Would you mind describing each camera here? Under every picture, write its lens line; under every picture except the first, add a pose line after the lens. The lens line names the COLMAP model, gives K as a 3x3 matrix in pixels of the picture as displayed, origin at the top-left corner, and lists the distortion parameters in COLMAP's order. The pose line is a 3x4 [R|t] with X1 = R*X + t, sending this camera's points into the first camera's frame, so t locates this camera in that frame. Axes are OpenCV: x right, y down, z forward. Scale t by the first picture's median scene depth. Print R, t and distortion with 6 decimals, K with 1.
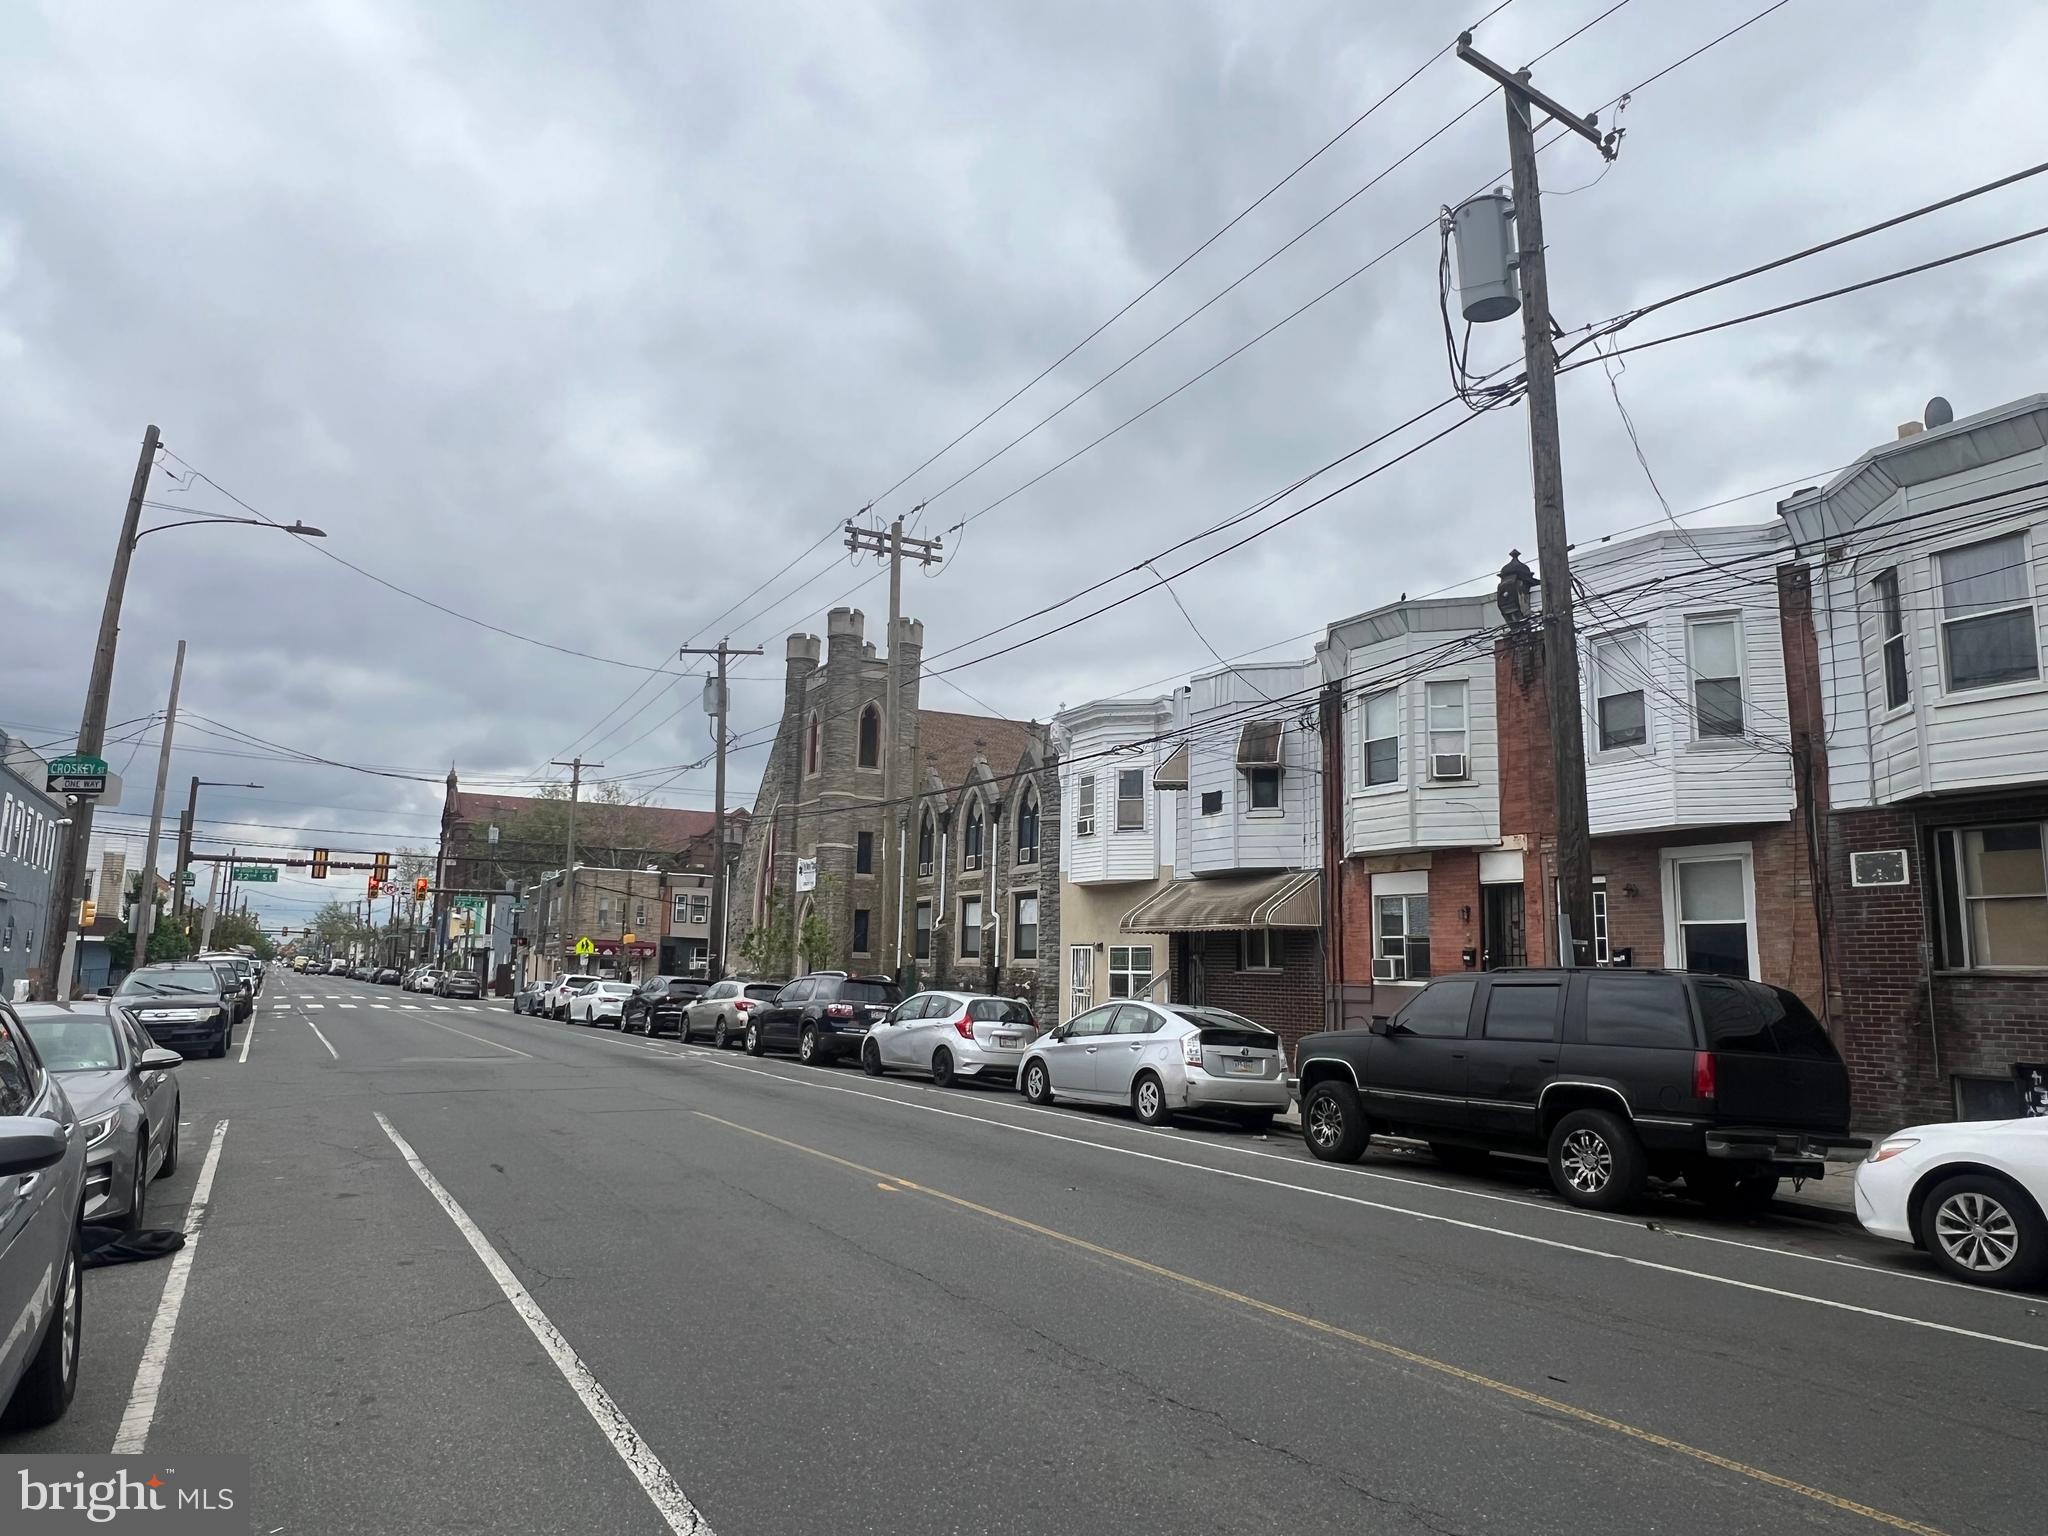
lens RADIAL K [[1353.1, 0, 1024.0], [0, 1353.1, 768.0], [0, 0, 1]] dist [0.000837, -0.002174]
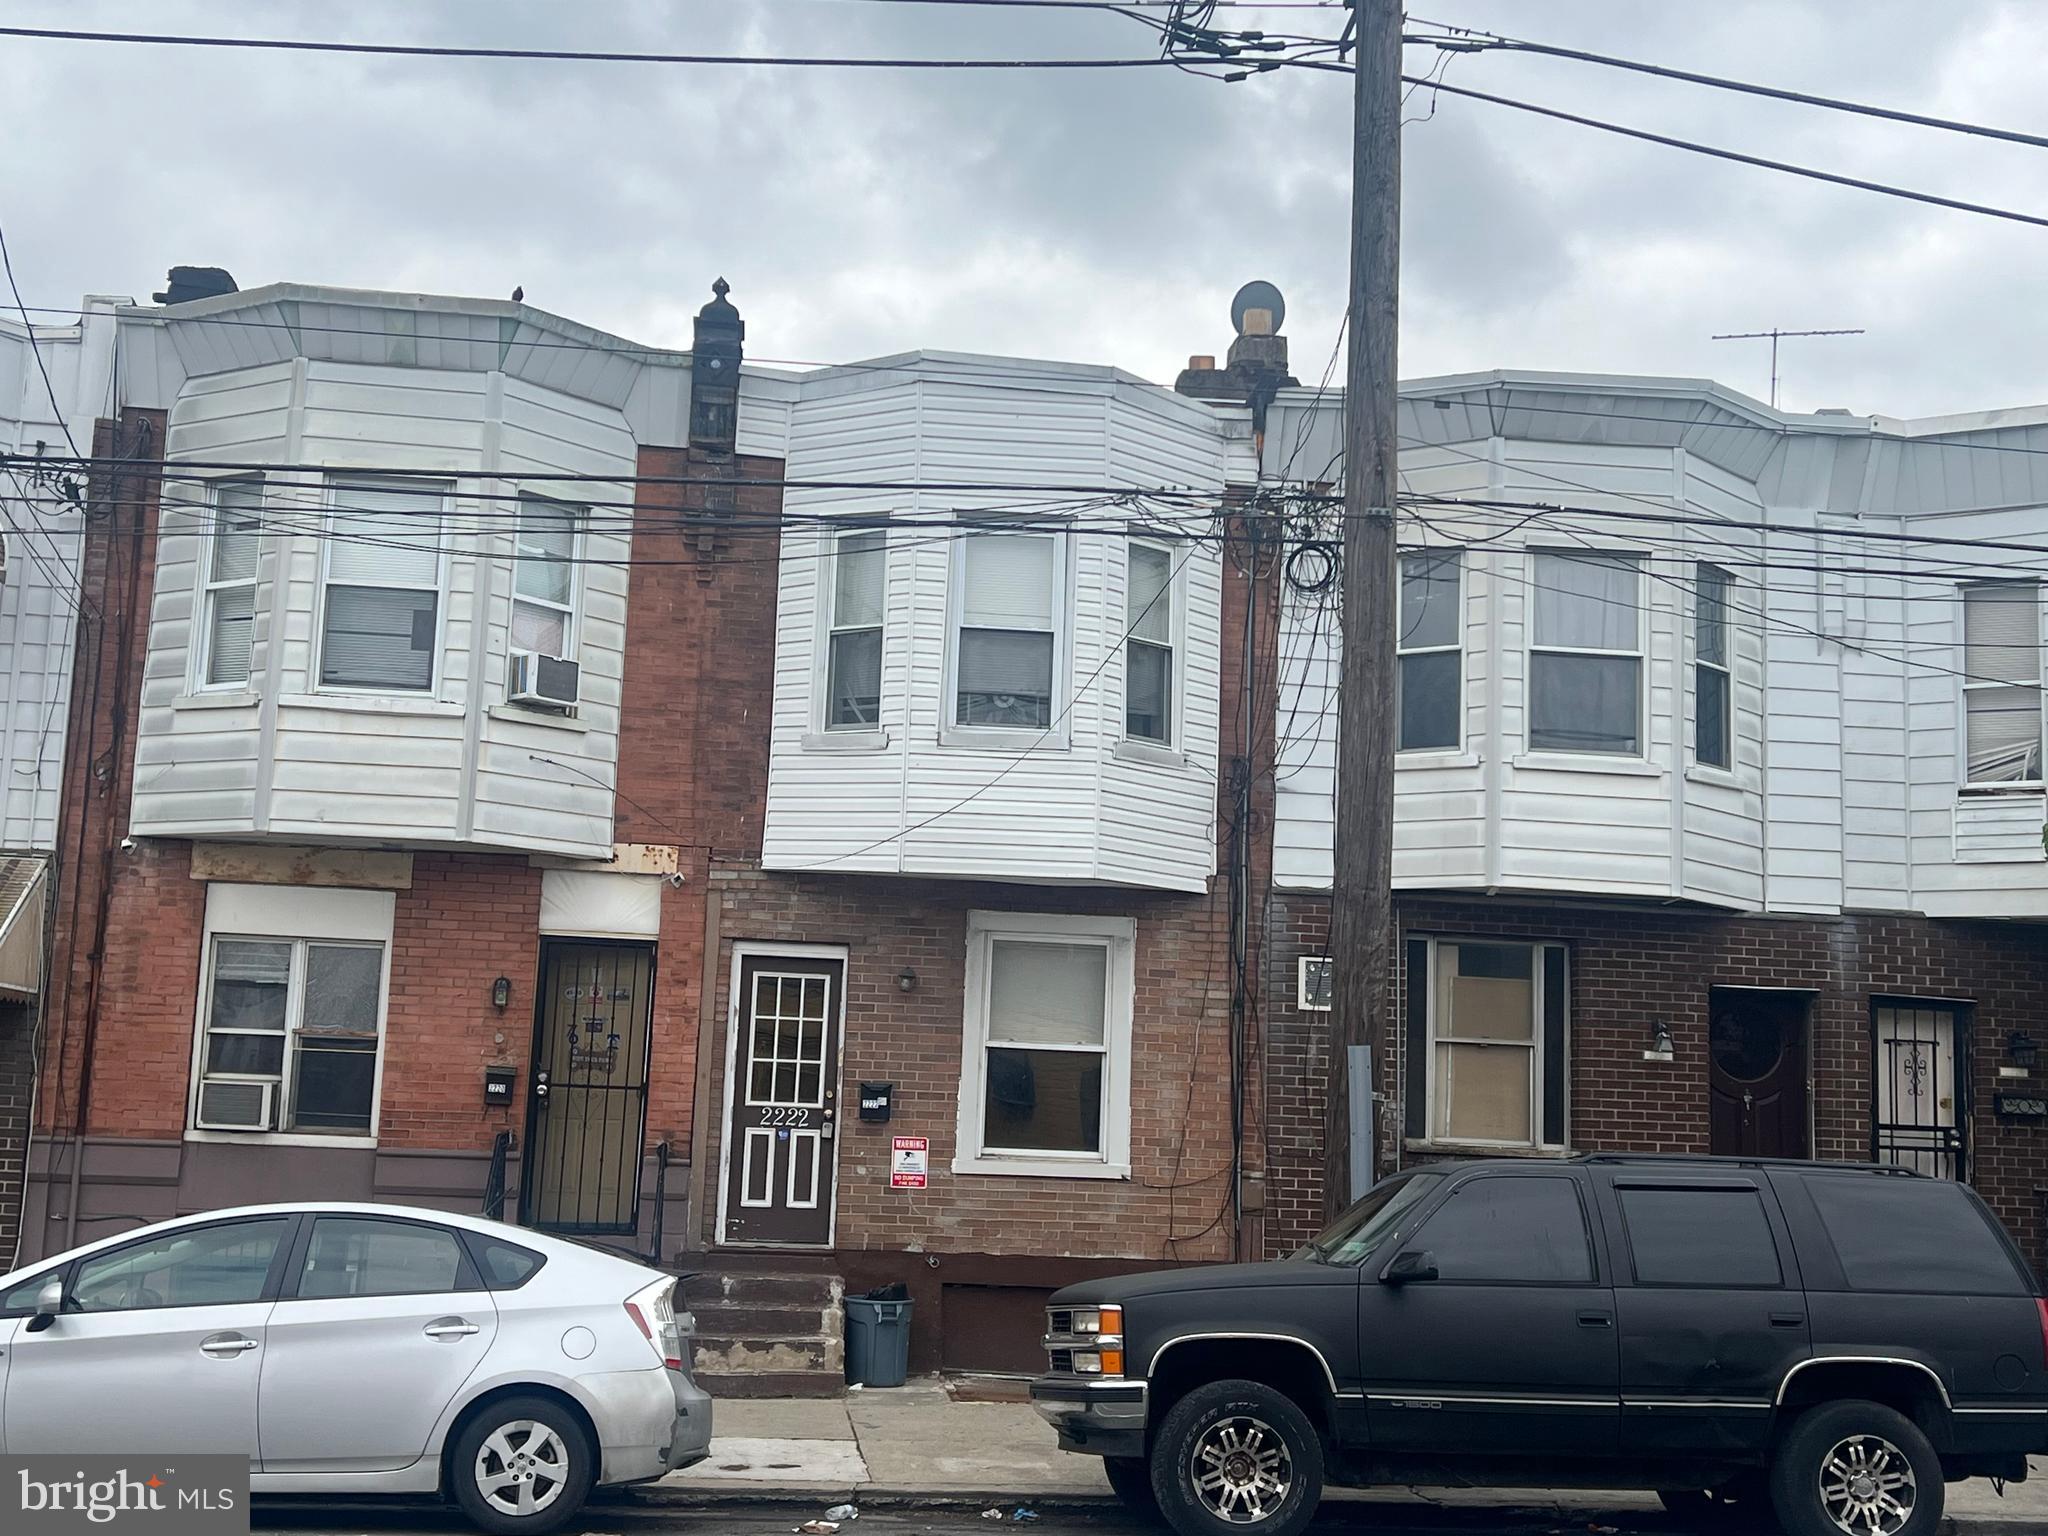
lens RADIAL K [[2558.1, 0, 1018.6], [0, 2558.1, 758.4], [0, 0, 1]] dist [0.229277, -0.735968]
pose [[0.377631, 0.139702, 0.915357, -0.502285], [-0.168653, 0.982395, -0.080356, 0.079378], [-0.910468, -0.124033, 0.394544, 0.566287]]
